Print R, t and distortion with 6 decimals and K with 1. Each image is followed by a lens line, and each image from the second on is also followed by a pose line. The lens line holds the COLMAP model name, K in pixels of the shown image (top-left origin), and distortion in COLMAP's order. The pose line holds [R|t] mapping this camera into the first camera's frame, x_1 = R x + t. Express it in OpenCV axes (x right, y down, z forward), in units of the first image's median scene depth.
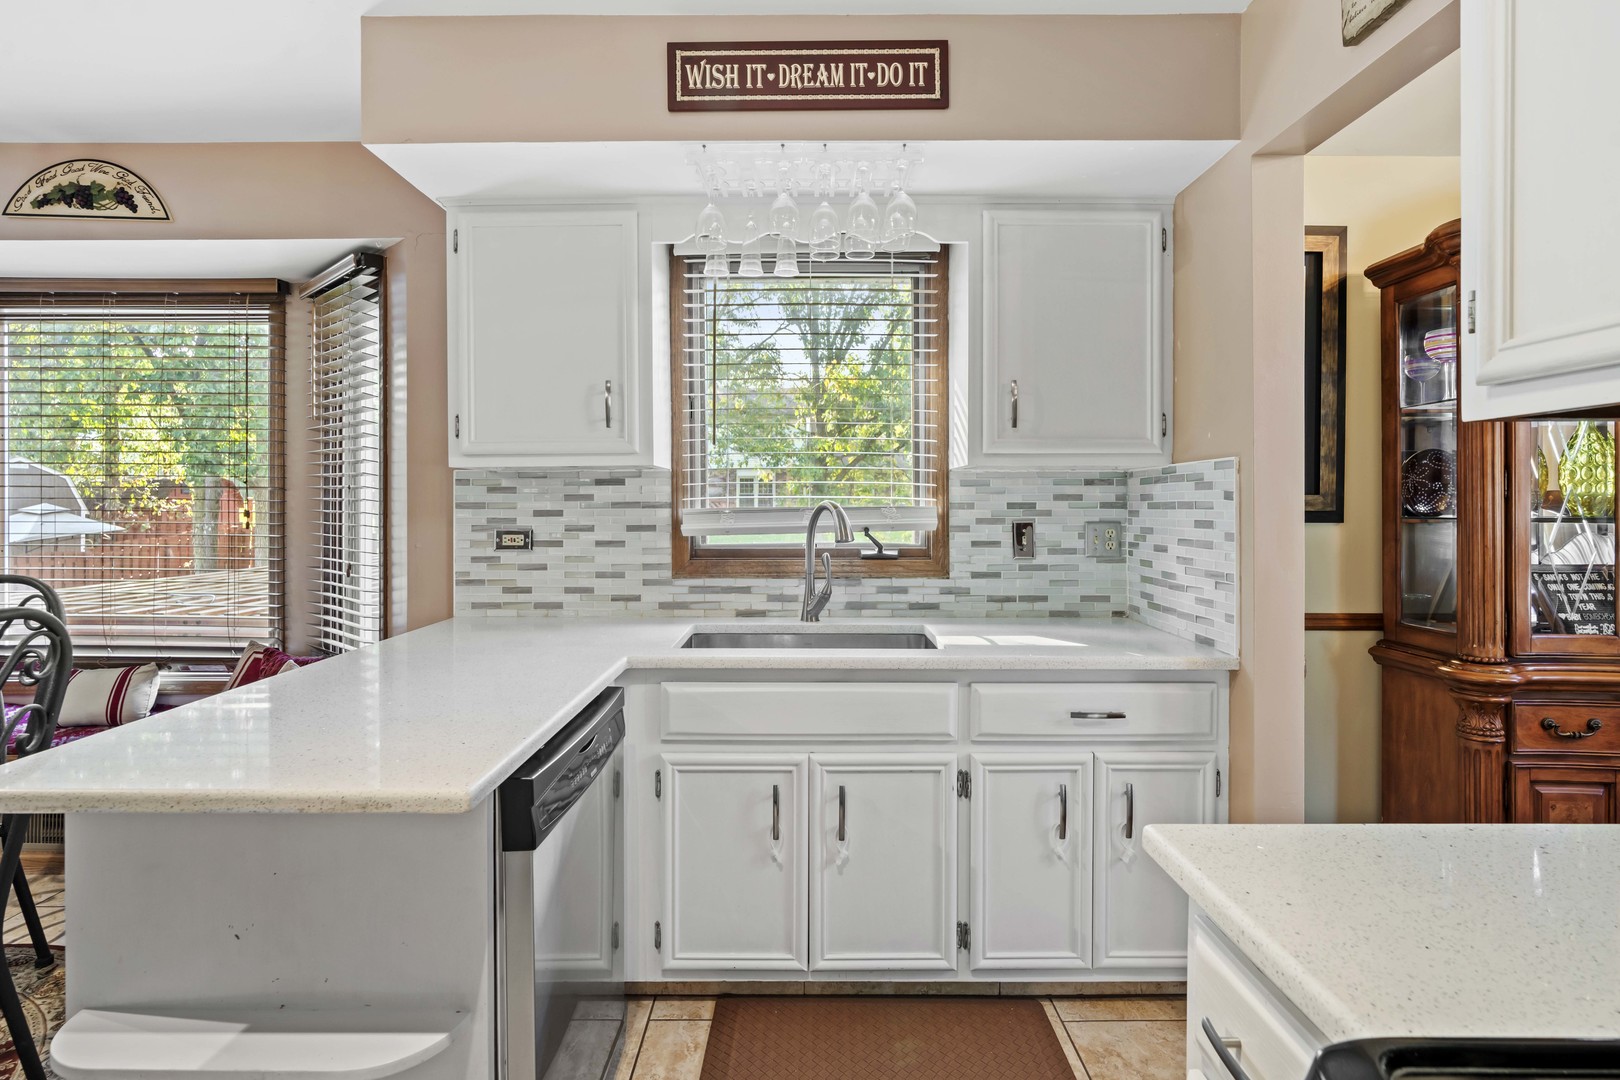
lens RADIAL K [[793.9, 0, 807.8], [0, 793.9, 501.1], [0, 0, 1]] dist [-0.001302, 0.000455]
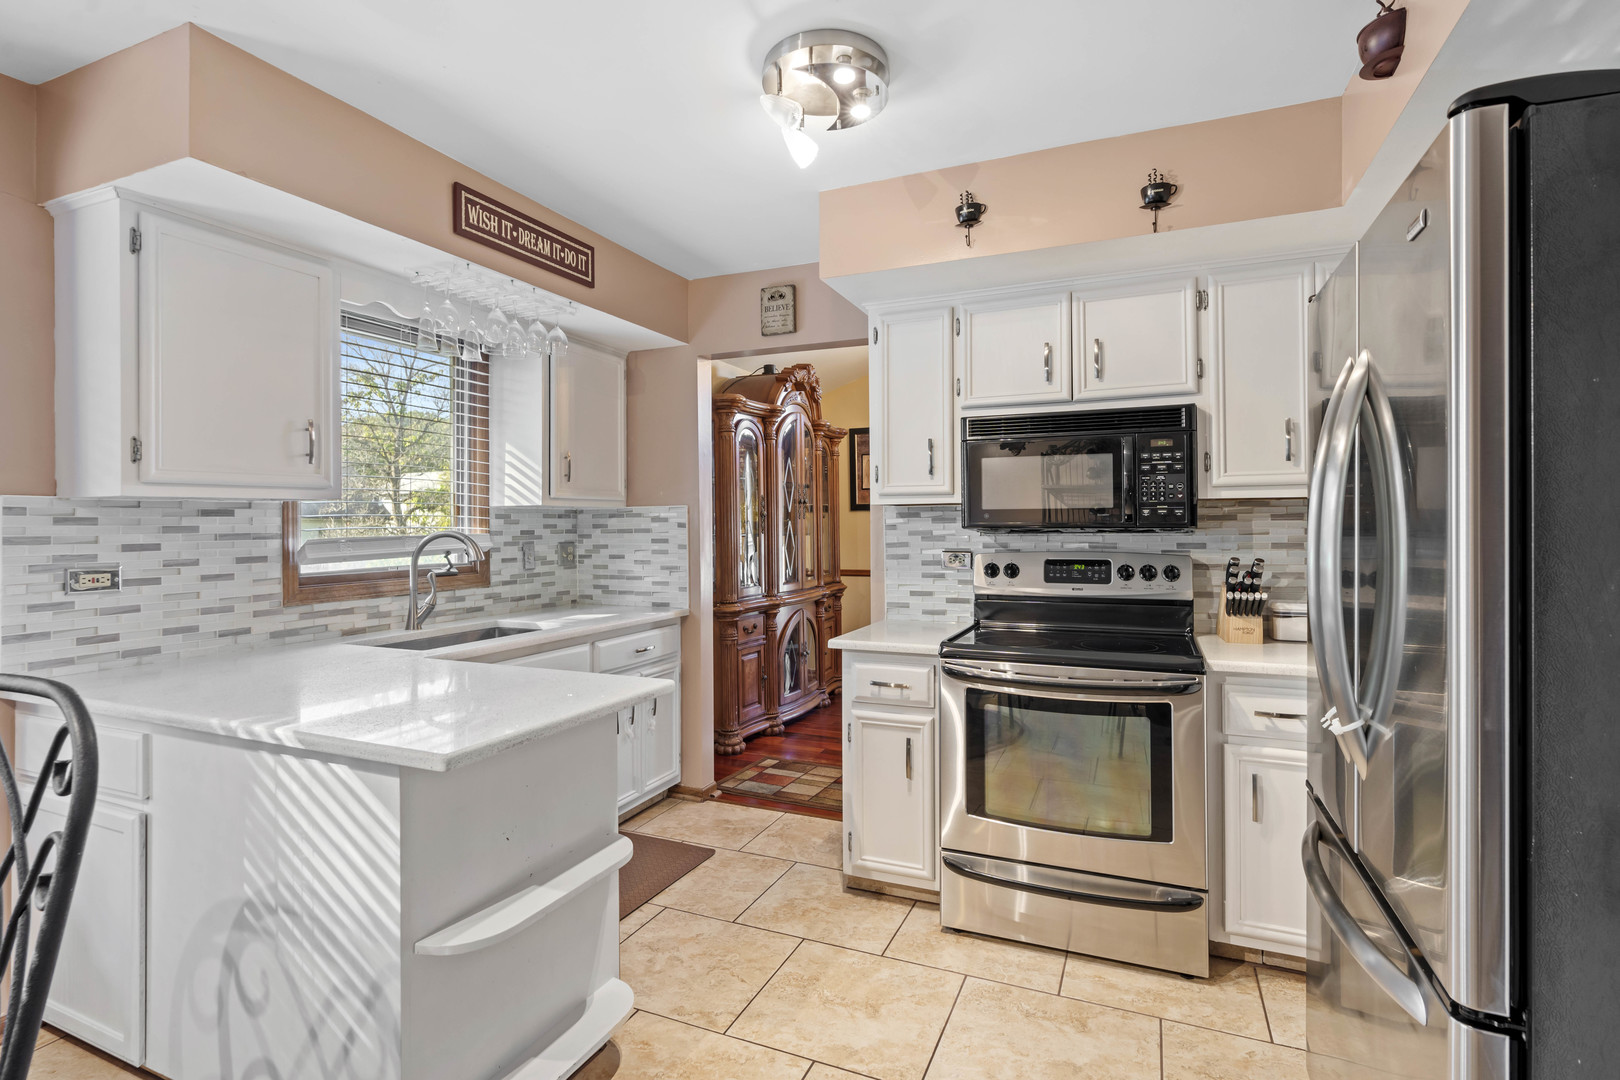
lens RADIAL K [[793.9, 0, 807.8], [0, 793.9, 501.1], [0, 0, 1]] dist [-0.001302, 0.000455]
pose [[0.398093, 0.023767, 0.917037, -0.846908], [0.005247, 0.999589, -0.028184, -0.007558], [-0.917330, 0.016031, 0.397805, -0.034625]]
